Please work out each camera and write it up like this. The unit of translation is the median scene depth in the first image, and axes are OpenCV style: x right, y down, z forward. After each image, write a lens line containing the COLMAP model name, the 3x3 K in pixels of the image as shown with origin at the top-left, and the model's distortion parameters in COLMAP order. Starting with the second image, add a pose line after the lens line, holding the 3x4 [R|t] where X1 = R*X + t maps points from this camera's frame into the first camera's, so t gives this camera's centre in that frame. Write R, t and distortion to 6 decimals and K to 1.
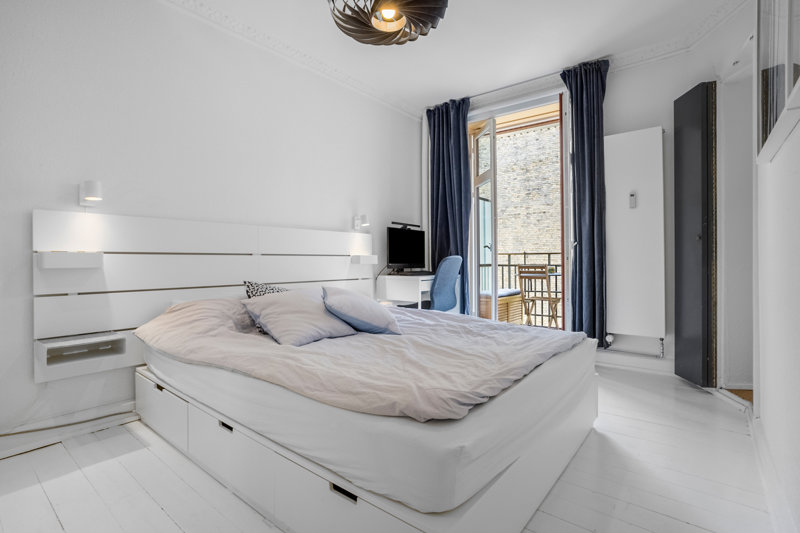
lens RADIAL K [[385.5, 0, 400.0], [0, 385.5, 262.9], [0, 0, 1]] dist [-0.012544, 0.010275]
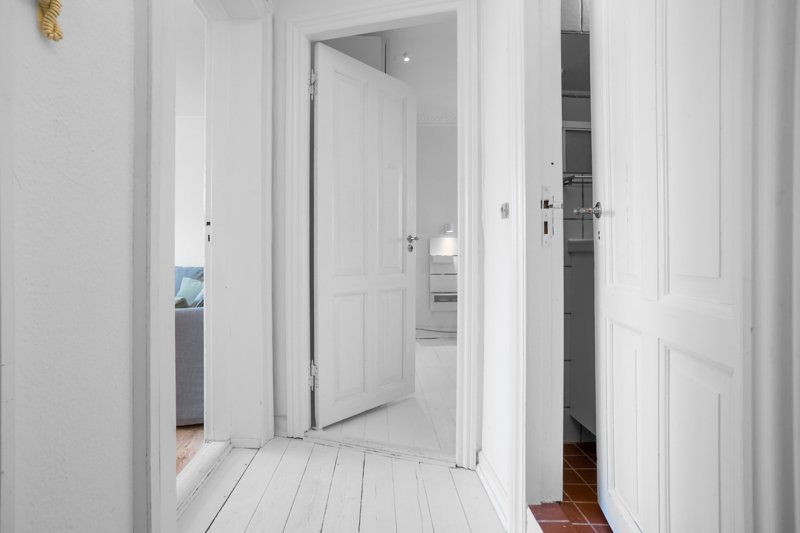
lens RADIAL K [[385.5, 0, 399.4], [0, 385.5, 261.5], [0, 0, 1]] dist [-0.012544, 0.010275]
pose [[0.668105, 0.010836, -0.743988, 0.668374], [-0.003930, 0.999931, 0.011034, -0.018229], [0.744056, -0.004448, 0.668102, -0.709091]]
